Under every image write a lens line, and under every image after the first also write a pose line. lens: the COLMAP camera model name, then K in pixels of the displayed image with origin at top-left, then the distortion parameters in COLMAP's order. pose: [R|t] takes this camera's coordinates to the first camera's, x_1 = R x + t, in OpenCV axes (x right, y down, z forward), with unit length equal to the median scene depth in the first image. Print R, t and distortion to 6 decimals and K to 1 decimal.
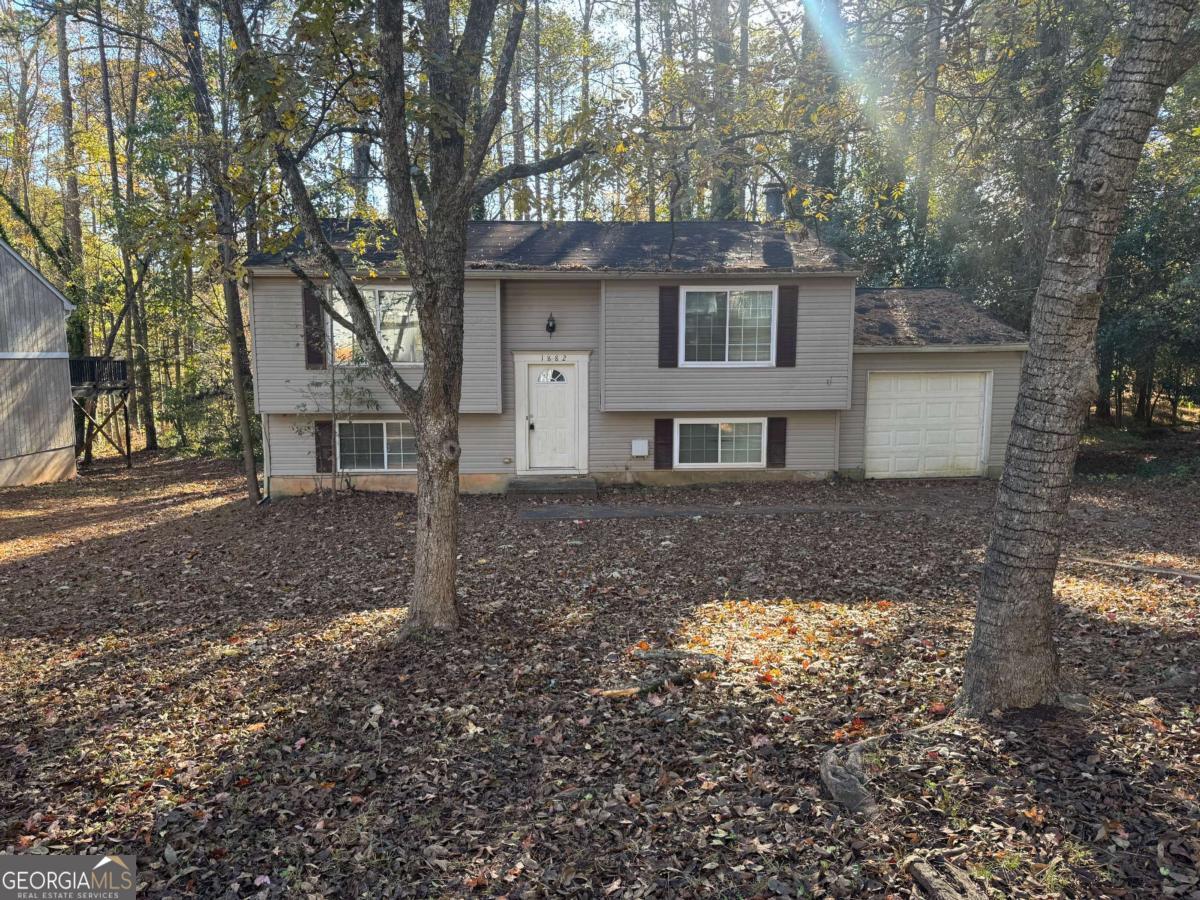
lens RADIAL K [[837.6, 0, 599.7], [0, 837.6, 453.0], [0, 0, 1]] dist [0.005963, 0.000481]
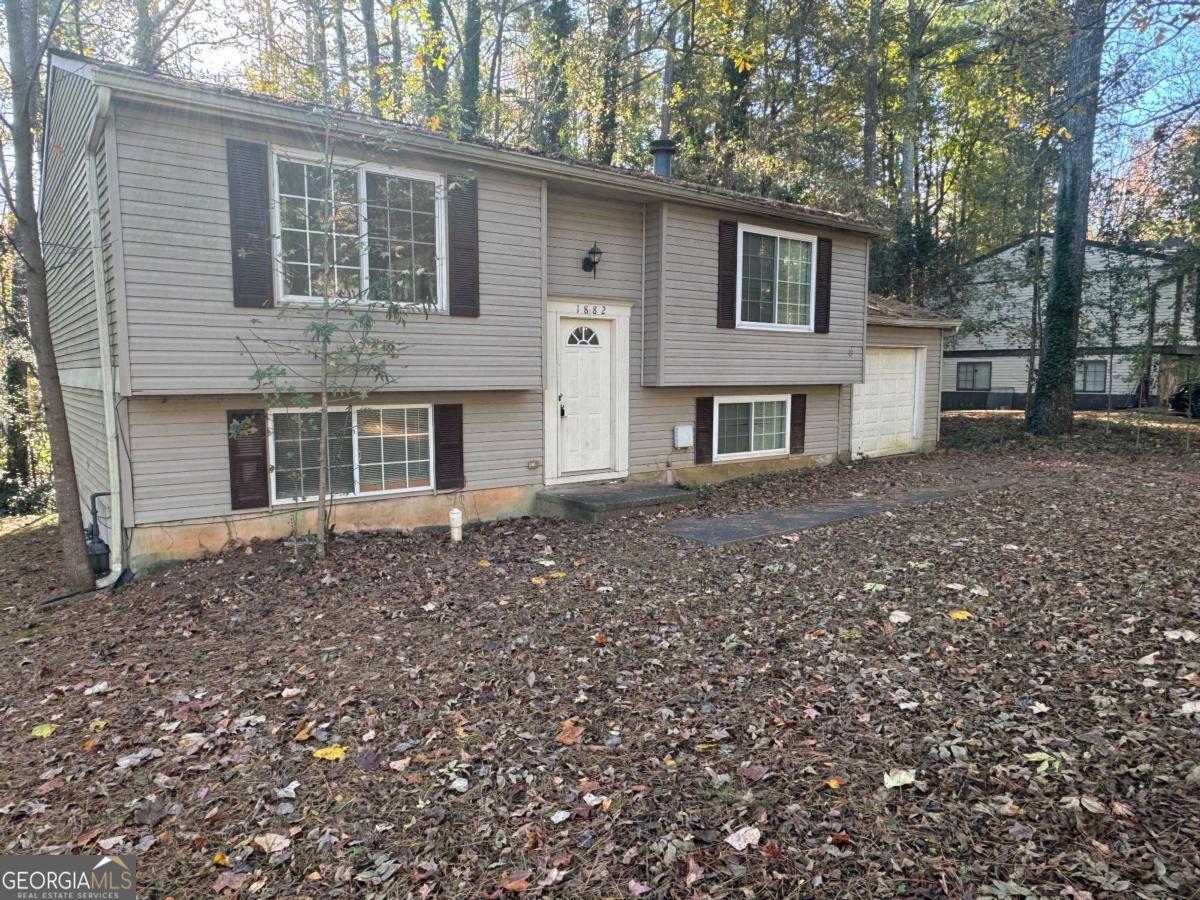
lens RADIAL K [[799.2, 0, 600.1], [0, 799.2, 451.9], [0, 0, 1]] dist [-0.032430, -0.000437]
pose [[0.816452, -0.053848, 0.574897, -0.427347], [0.060277, 0.998151, 0.007889, -0.002678], [-0.574259, 0.028212, 0.818188, 0.468583]]
